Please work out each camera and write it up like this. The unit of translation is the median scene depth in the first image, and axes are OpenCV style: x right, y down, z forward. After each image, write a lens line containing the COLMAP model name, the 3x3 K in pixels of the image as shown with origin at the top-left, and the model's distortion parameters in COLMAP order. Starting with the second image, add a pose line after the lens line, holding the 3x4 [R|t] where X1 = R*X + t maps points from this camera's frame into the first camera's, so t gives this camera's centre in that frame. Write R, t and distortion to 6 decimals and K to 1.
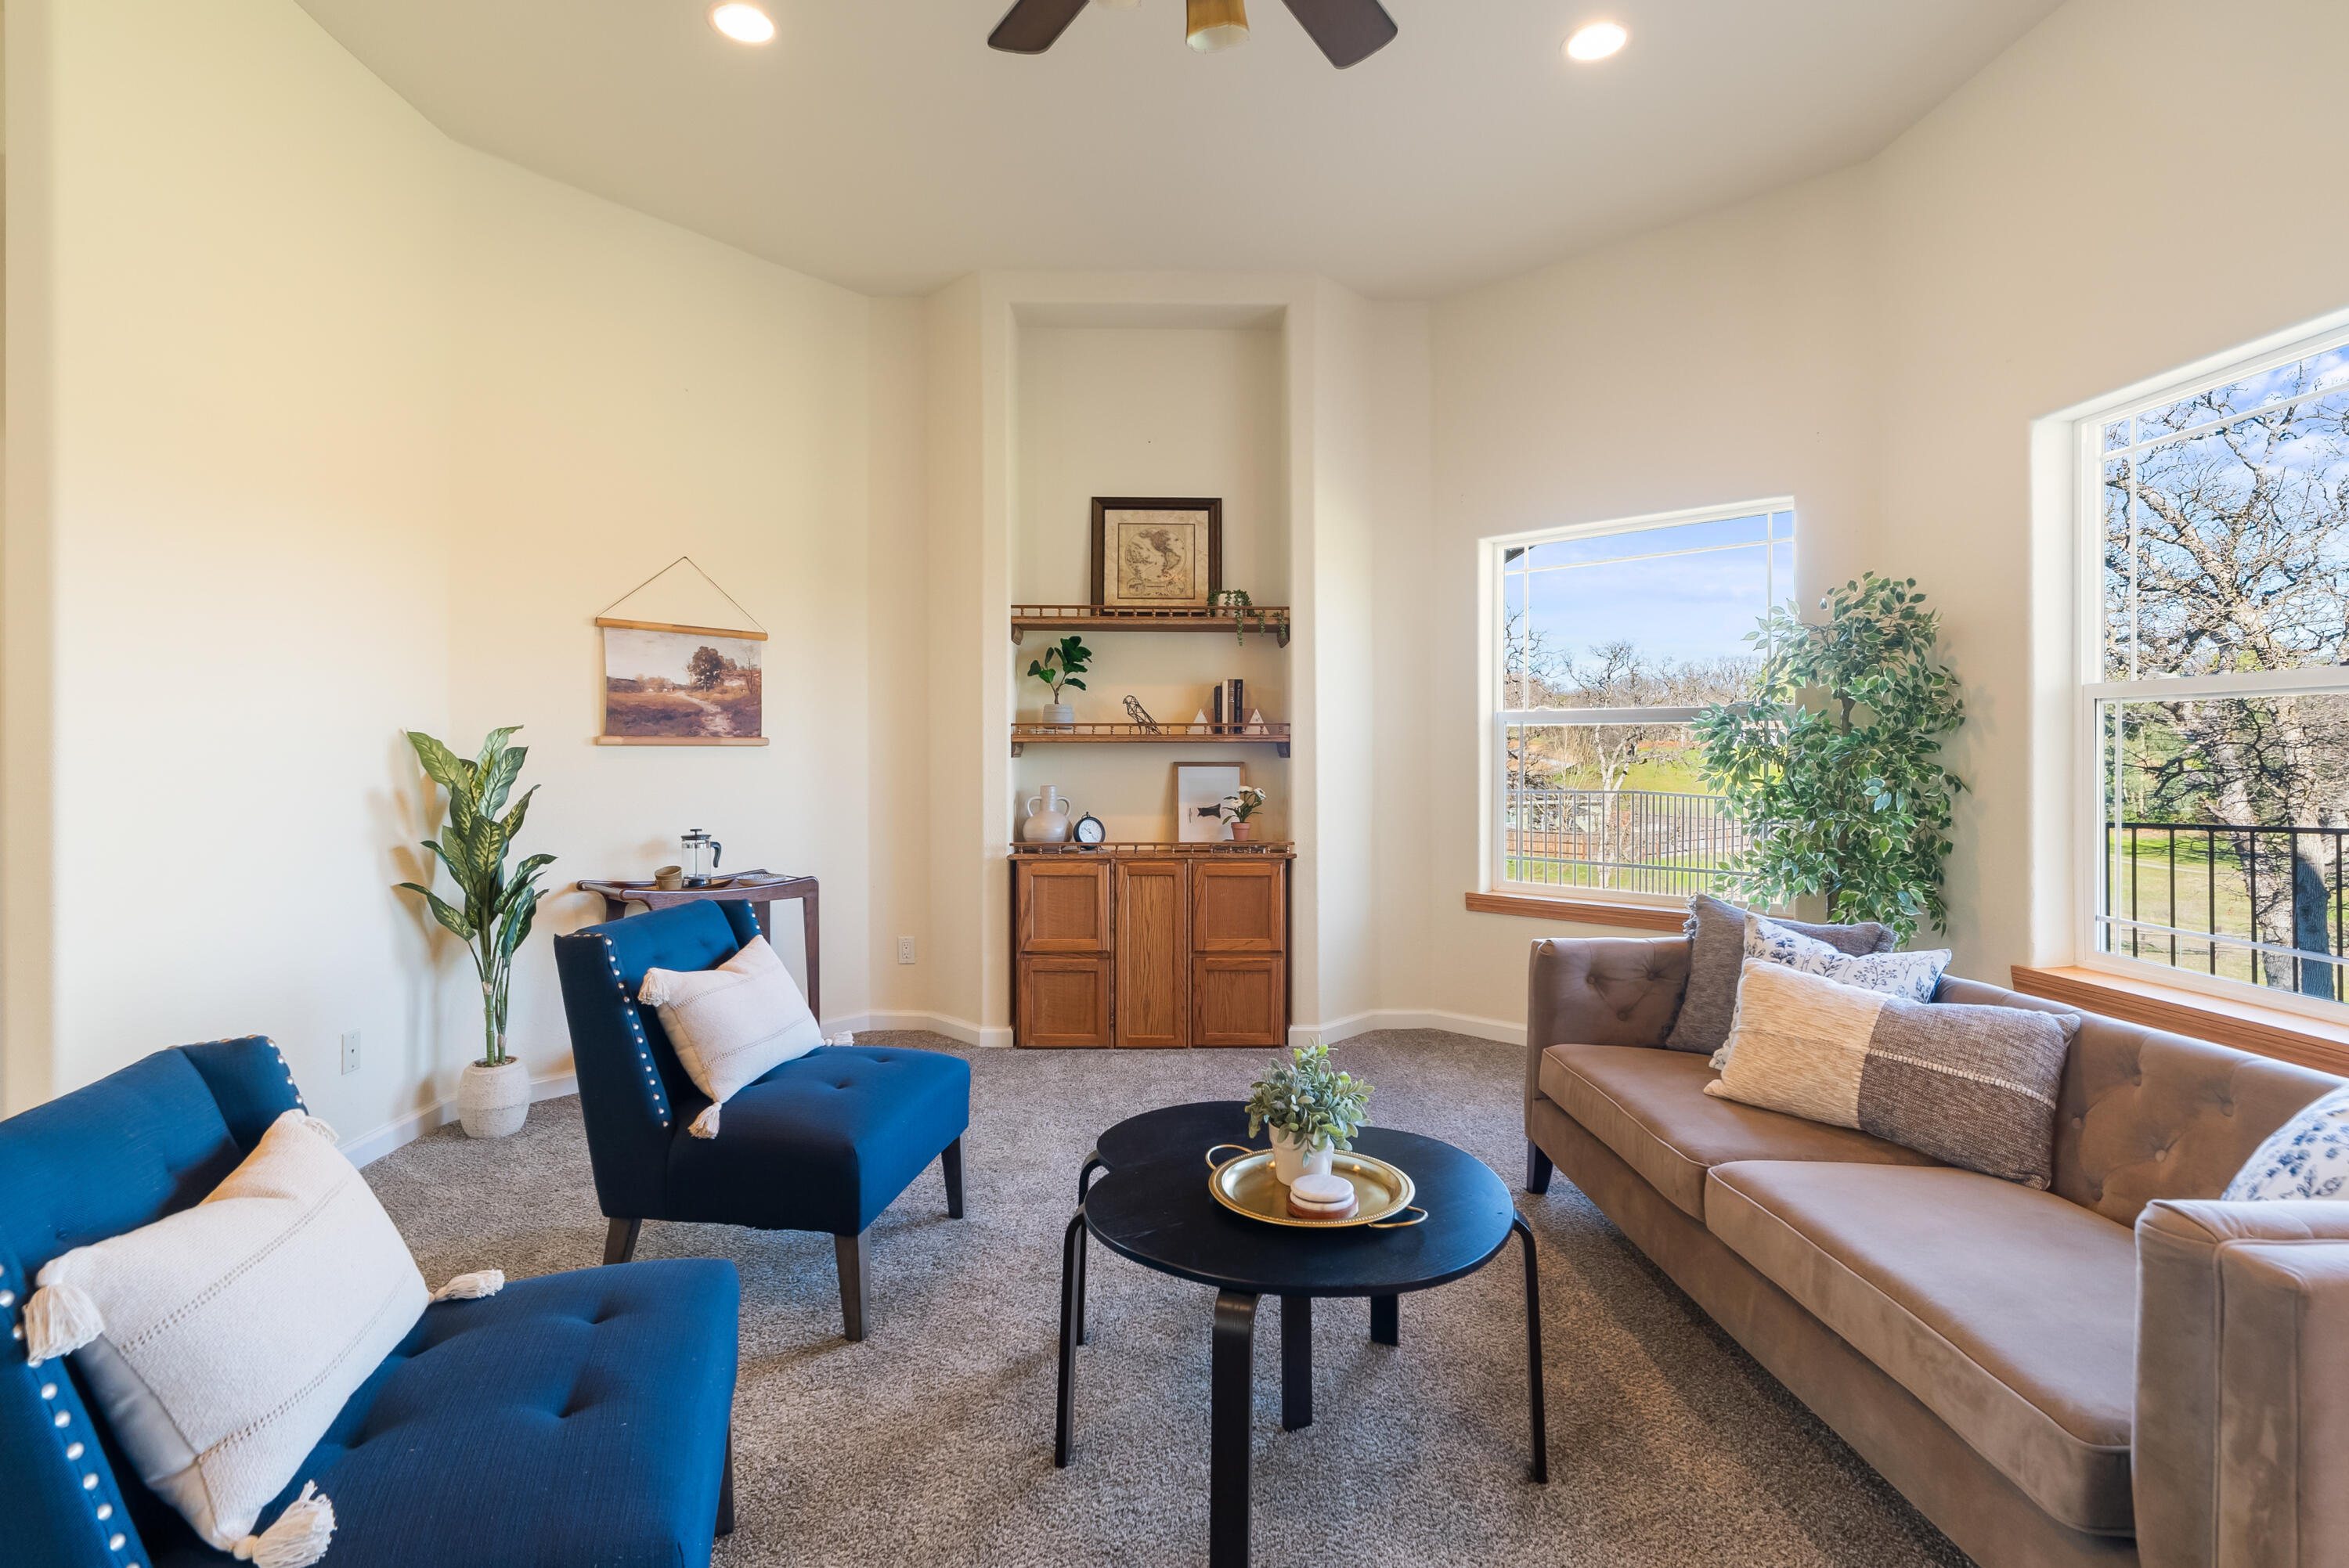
lens RADIAL K [[1107.7, 0, 1167.5], [0, 1107.7, 778.3], [0, 0, 1]] dist [-0.008515, 0.002507]
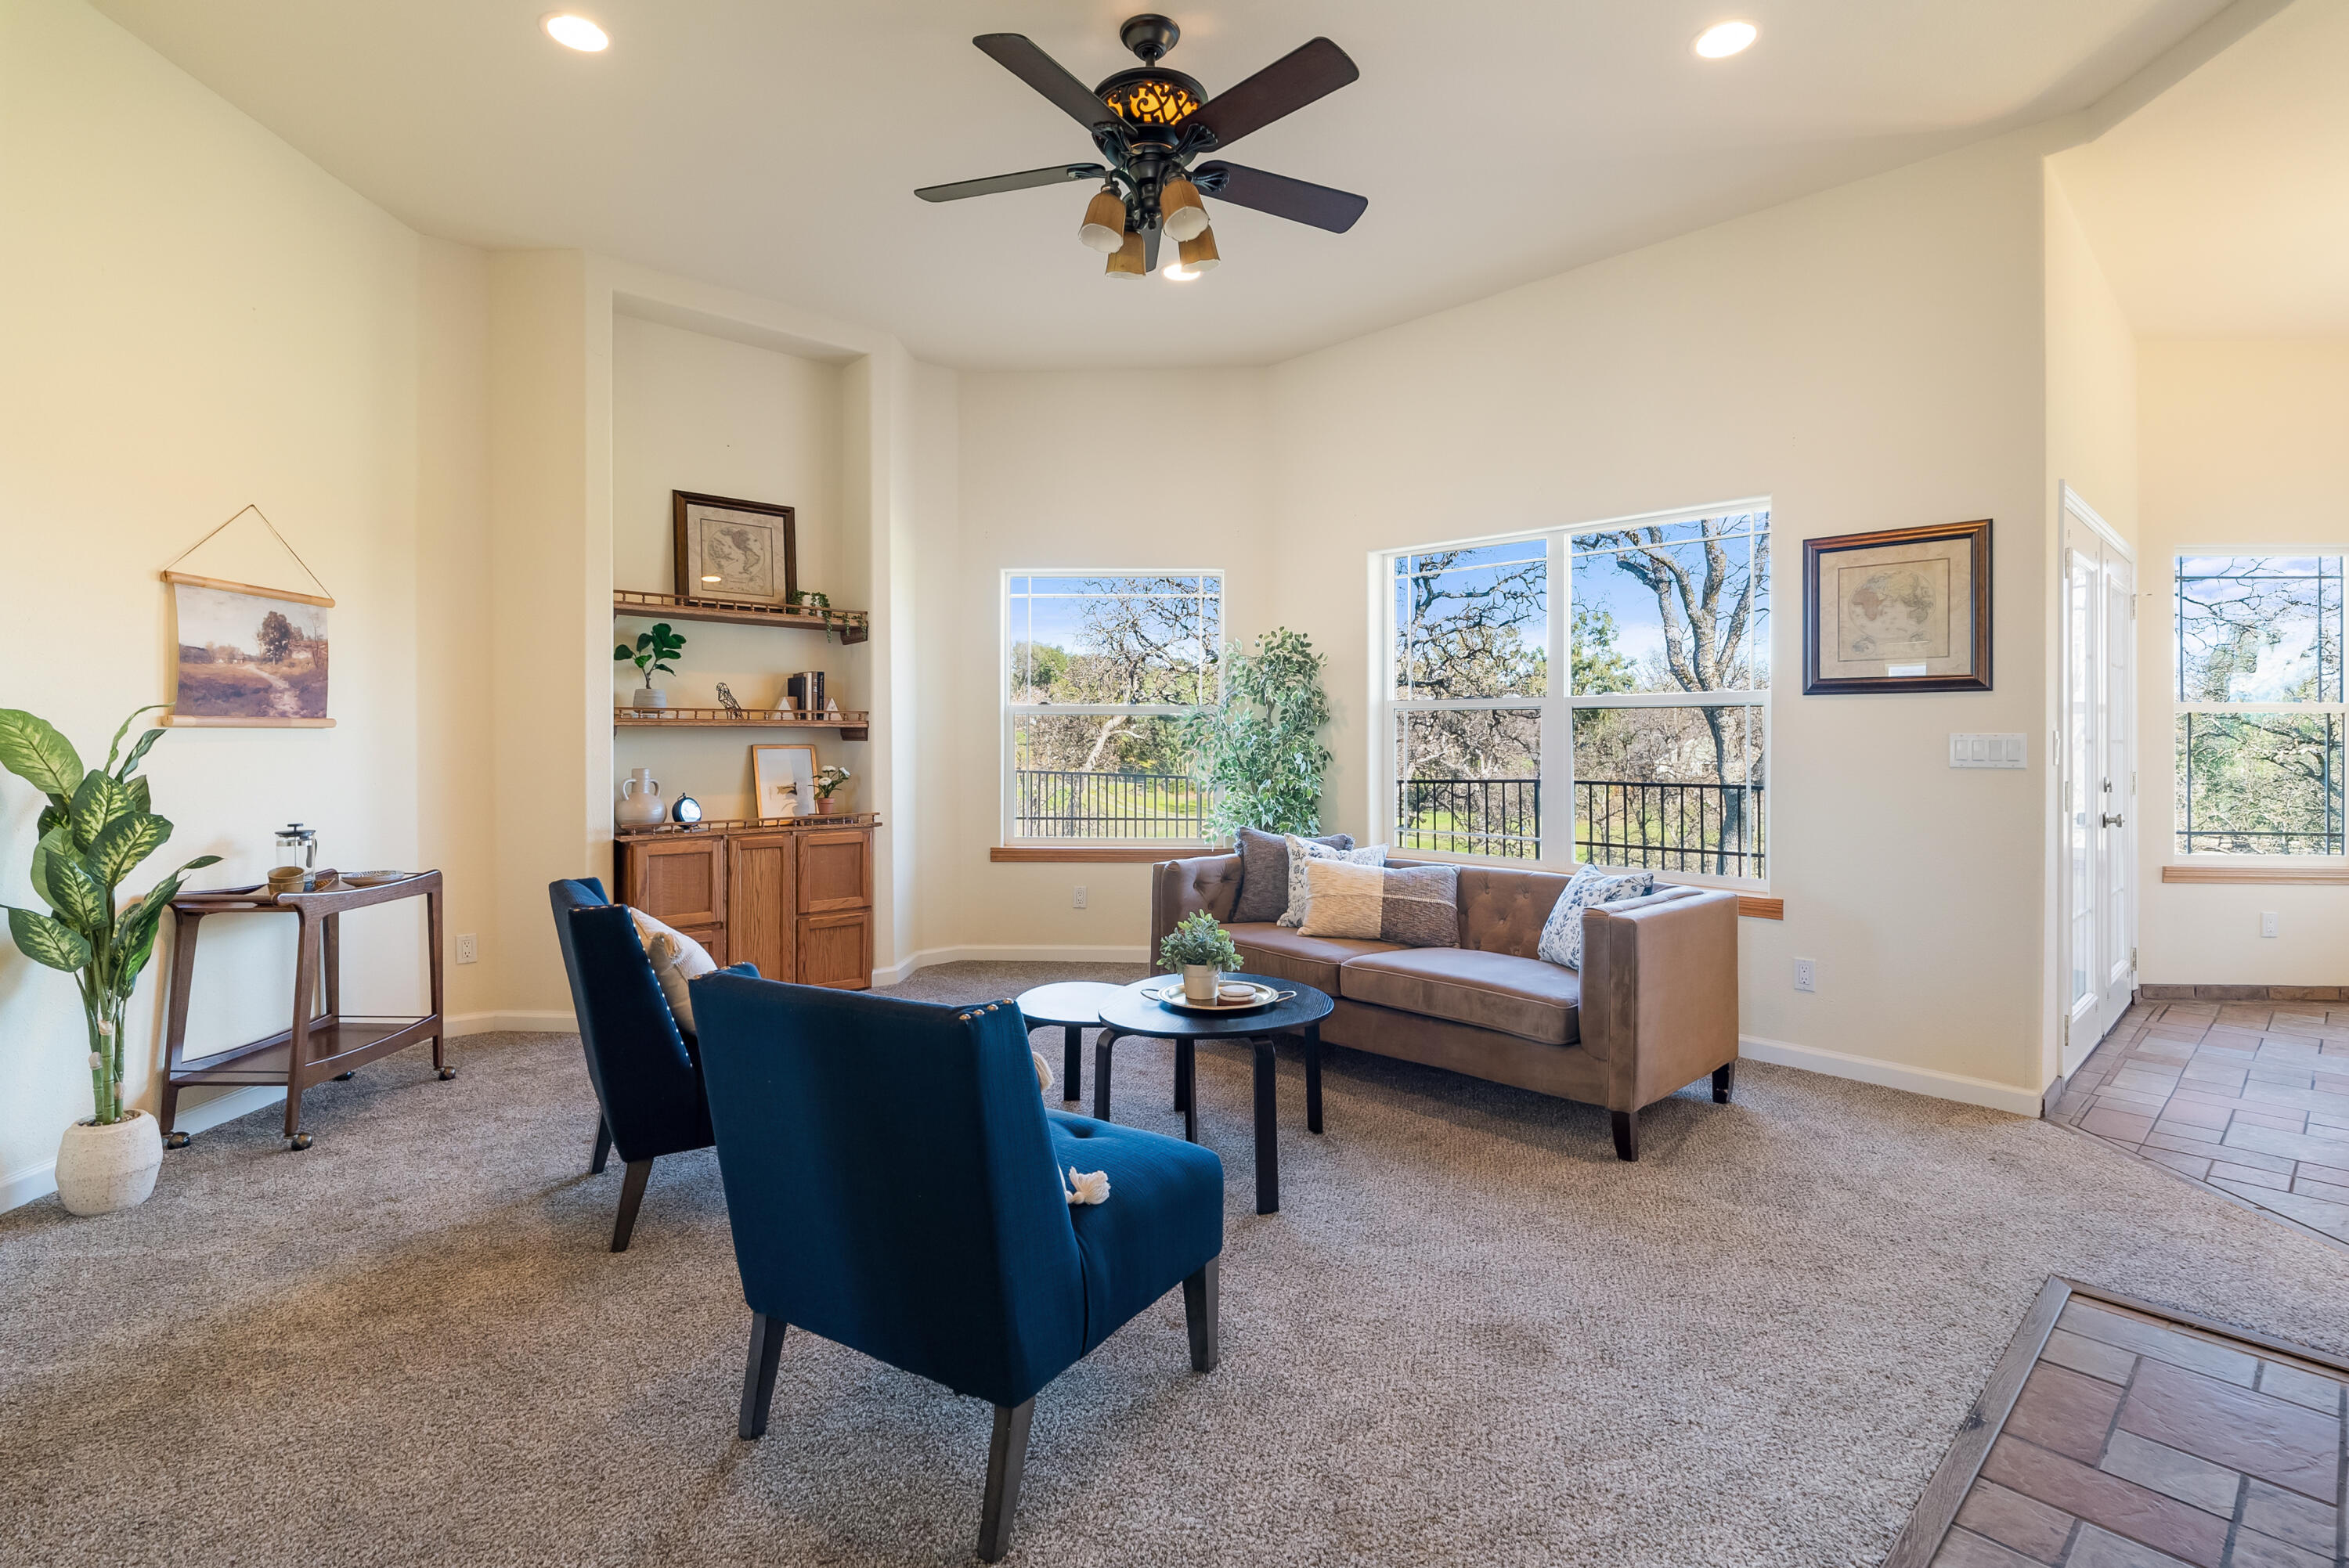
lens RADIAL K [[1107.7, 0, 1179.5], [0, 1107.7, 762.8], [0, 0, 1]] dist [-0.008515, 0.002507]
pose [[0.750422, -0.013861, 0.660814, -0.419840], [0.012111, 0.999901, 0.007221, 0.000138], [-0.660848, 0.002584, 0.750515, -0.094816]]
